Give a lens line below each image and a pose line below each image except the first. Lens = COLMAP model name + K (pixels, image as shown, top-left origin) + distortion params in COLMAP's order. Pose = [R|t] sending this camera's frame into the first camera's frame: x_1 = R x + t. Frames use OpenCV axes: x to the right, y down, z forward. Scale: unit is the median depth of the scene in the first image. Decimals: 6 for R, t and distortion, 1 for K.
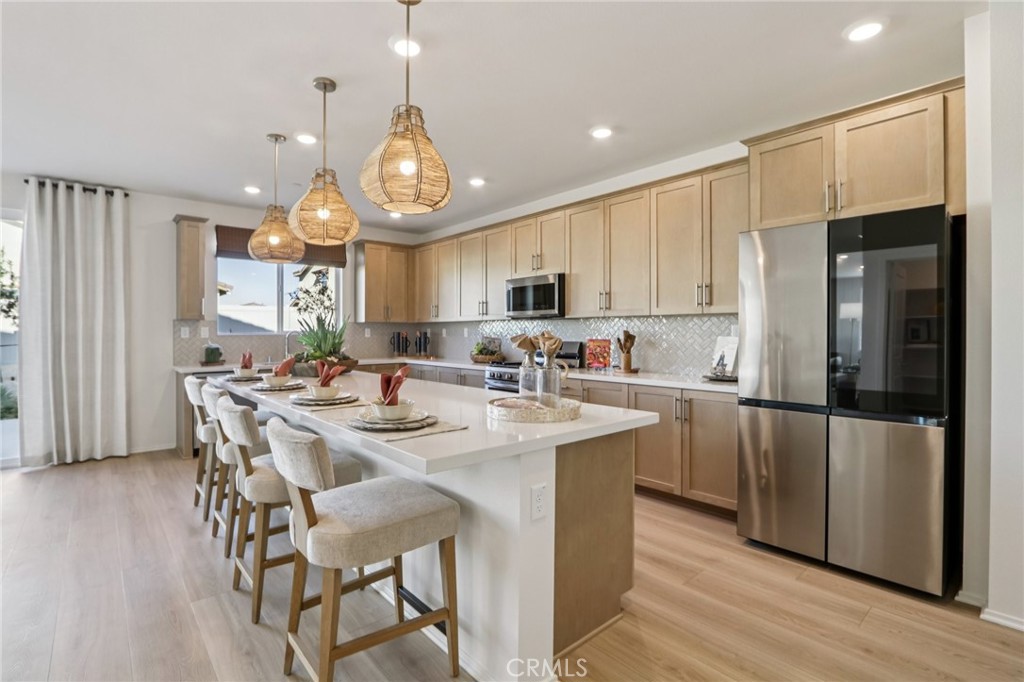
lens RADIAL K [[480.2, 0, 499.3], [0, 480.2, 327.7], [0, 0, 1]] dist [-0.014862, -0.000395]
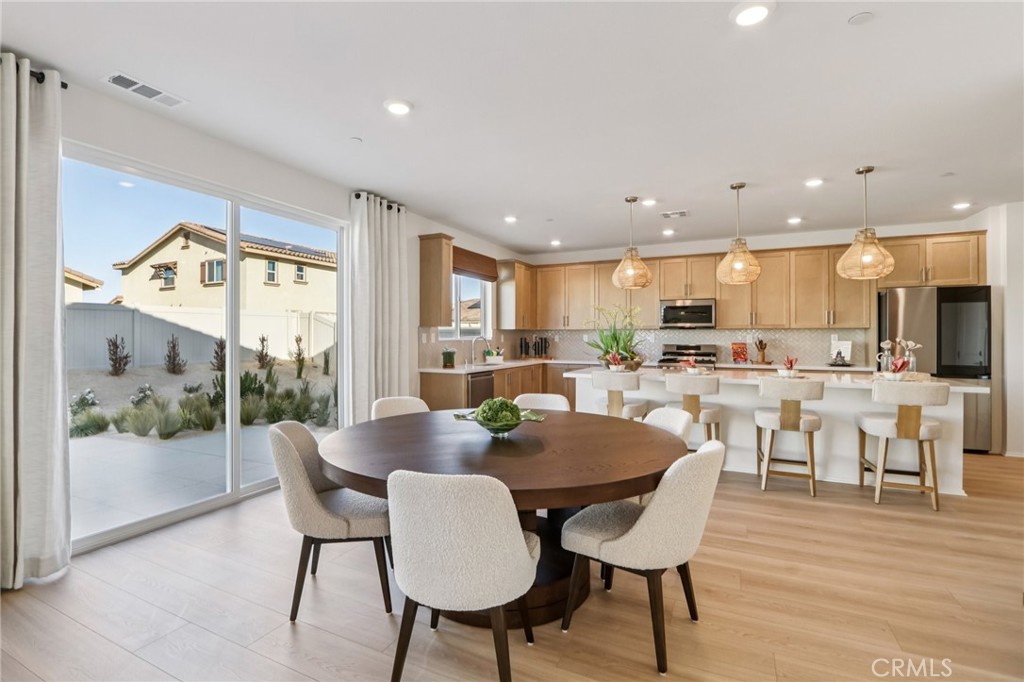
lens RADIAL K [[480.2, 0, 493.5], [0, 480.2, 331.2], [0, 0, 1]] dist [-0.014862, -0.000395]
pose [[0.922024, 0.006471, 0.387080, -1.004041], [-0.005523, 0.999978, -0.003563, -0.003662], [-0.387094, 0.001147, 0.922039, -0.097807]]
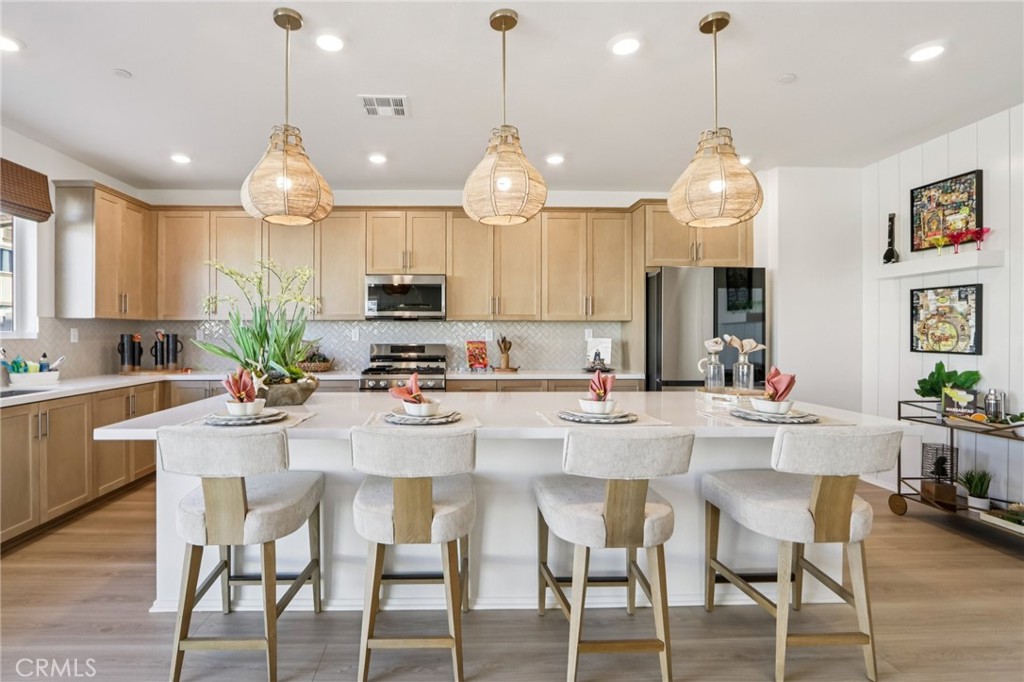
lens RADIAL K [[480.2, 0, 457.1], [0, 480.2, 336.1], [0, 0, 1]] dist [-0.014862, -0.000395]
pose [[0.634178, -0.004162, 0.773175, -0.579596], [-0.007902, 0.999898, 0.011864, 0.000209], [-0.773146, -0.013634, 0.634081, 0.324920]]
